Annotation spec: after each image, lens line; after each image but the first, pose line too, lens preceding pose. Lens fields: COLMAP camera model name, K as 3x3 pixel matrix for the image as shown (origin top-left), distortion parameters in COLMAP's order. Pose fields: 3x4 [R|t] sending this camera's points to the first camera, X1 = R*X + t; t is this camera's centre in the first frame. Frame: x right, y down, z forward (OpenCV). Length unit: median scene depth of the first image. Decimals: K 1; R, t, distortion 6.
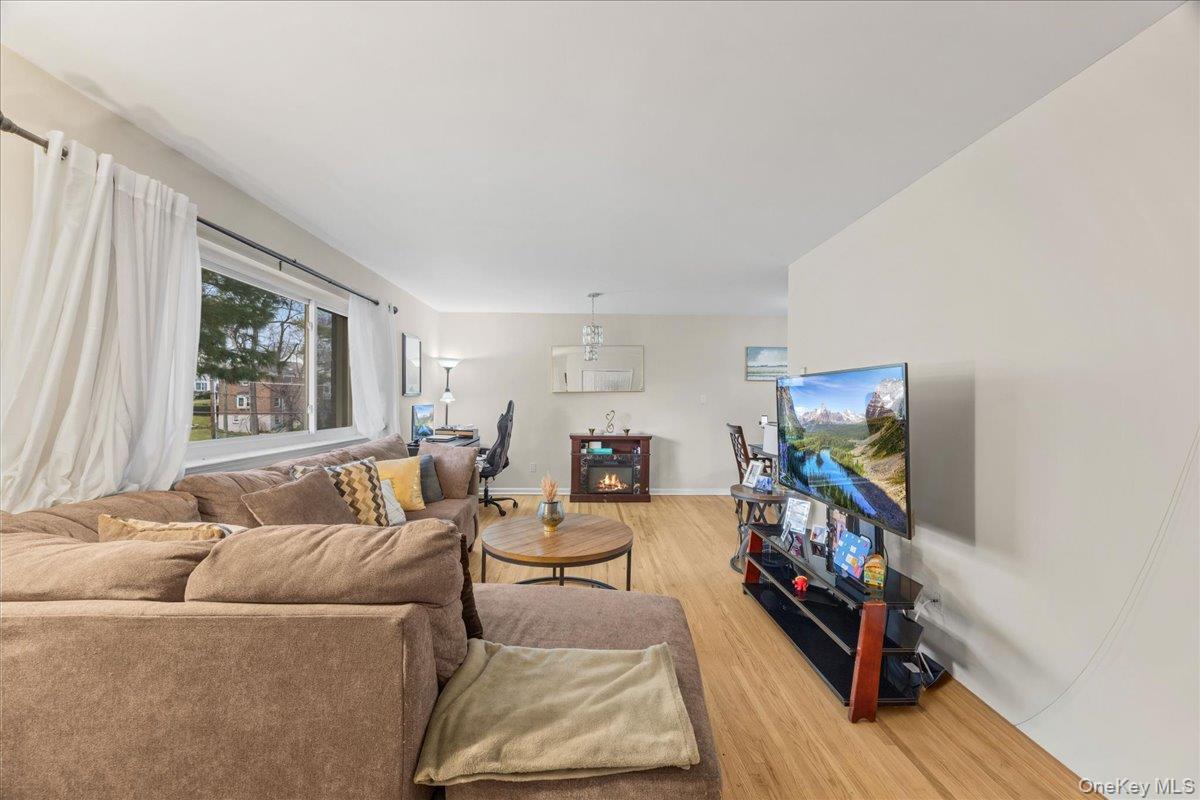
lens RADIAL K [[457.8, 0, 600.0], [0, 457.8, 400.0], [0, 0, 1]] dist [-0.000624, -0.000241]
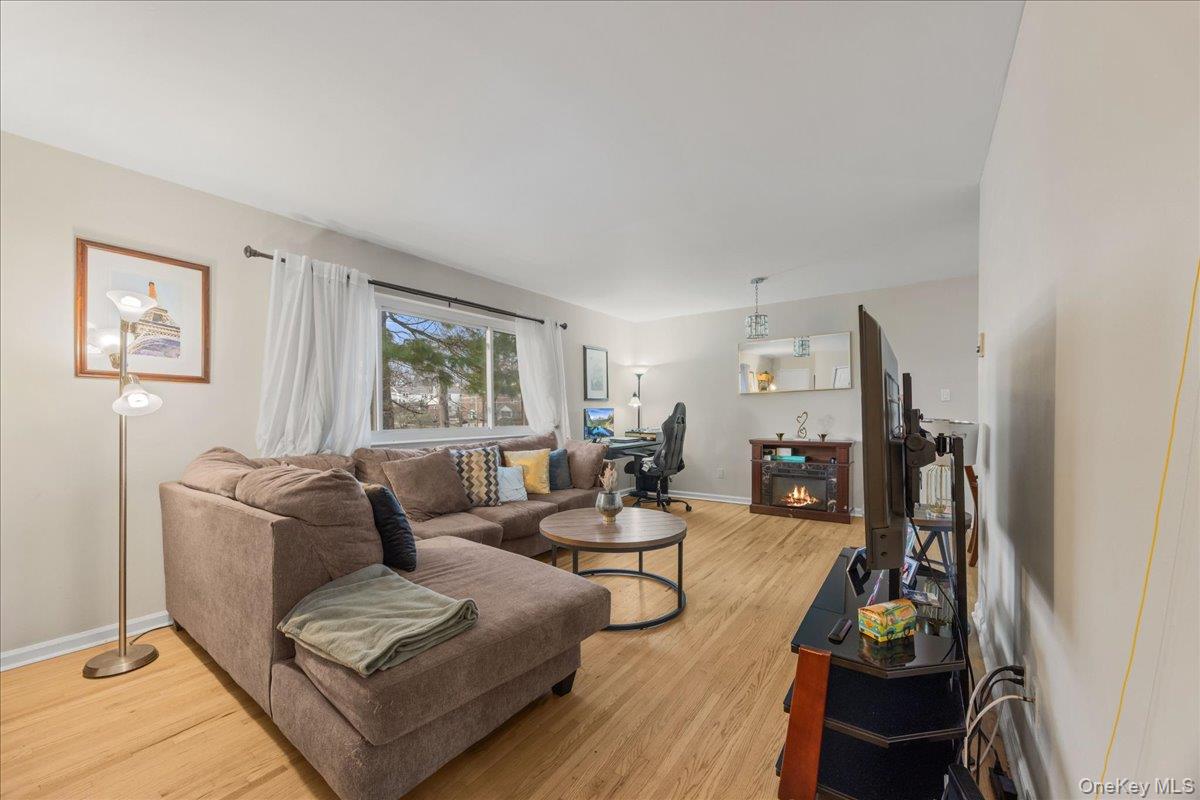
lens RADIAL K [[468.9, 0, 595.9], [0, 468.9, 424.3], [0, 0, 1]] dist [-0.000519, -0.000041]
pose [[0.798181, -0.001543, -0.602415, 0.521469], [0.016448, 0.999680, 0.019233, 0.048455], [0.602193, -0.025260, 0.797951, 0.147927]]
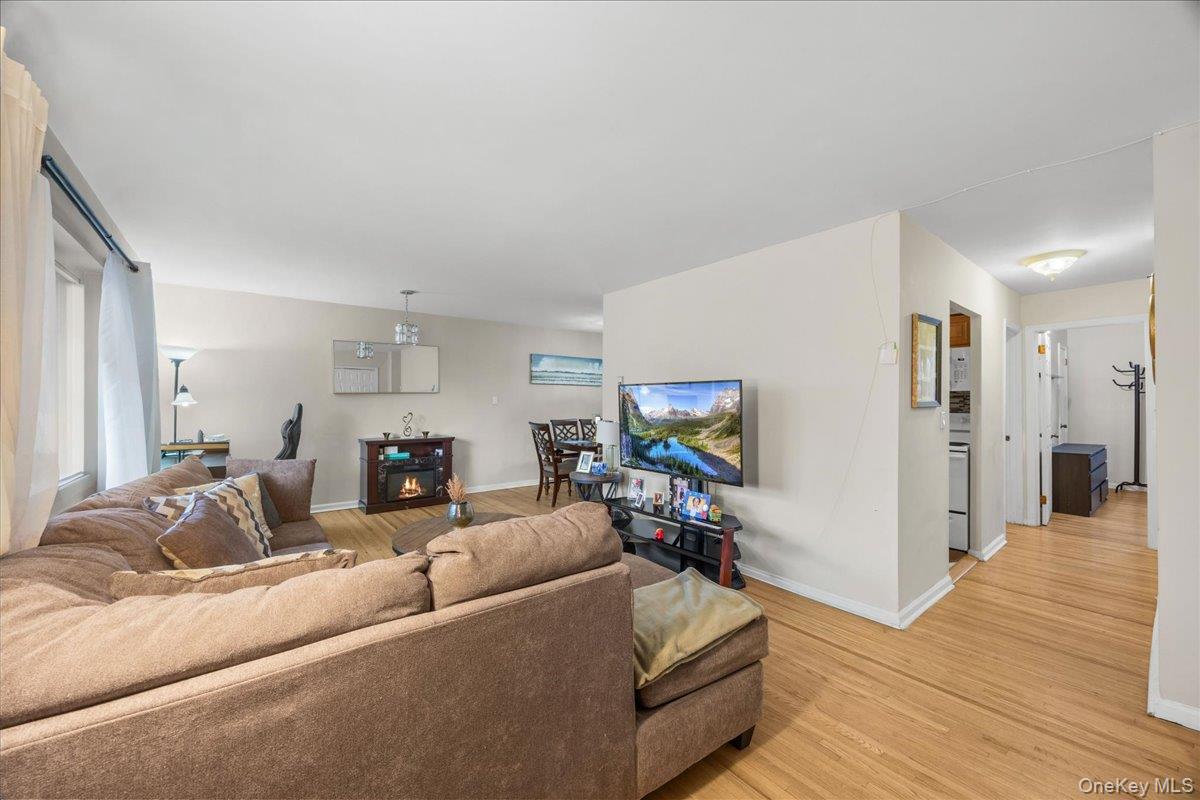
lens RADIAL K [[457.5, 0, 600.0], [0, 457.5, 400.0], [0, 0, 1]] dist [-0.001594, 0.000070]
pose [[0.801591, -0.003941, 0.597859, -0.485195], [0.003619, 0.999992, 0.001740, -0.008347], [-0.597861, 0.000769, 0.801599, -0.008240]]
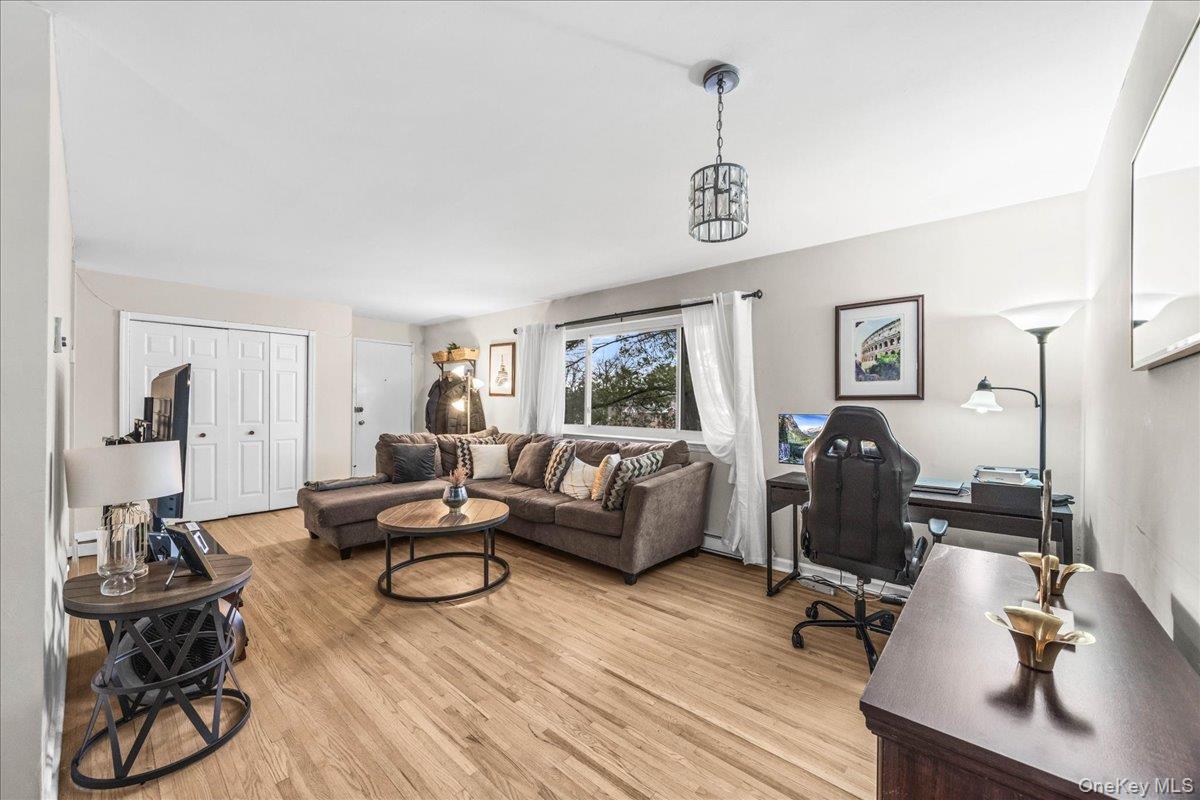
lens RADIAL K [[455.1, 0, 596.8], [0, 455.1, 408.2], [0, 0, 1]] dist [-0.000202, 0.000033]
pose [[-0.691137, -0.009253, -0.722665, 0.508547], [-0.016103, 0.999867, 0.002598, 0.010515], [0.722544, 0.013432, -0.691194, 2.135646]]
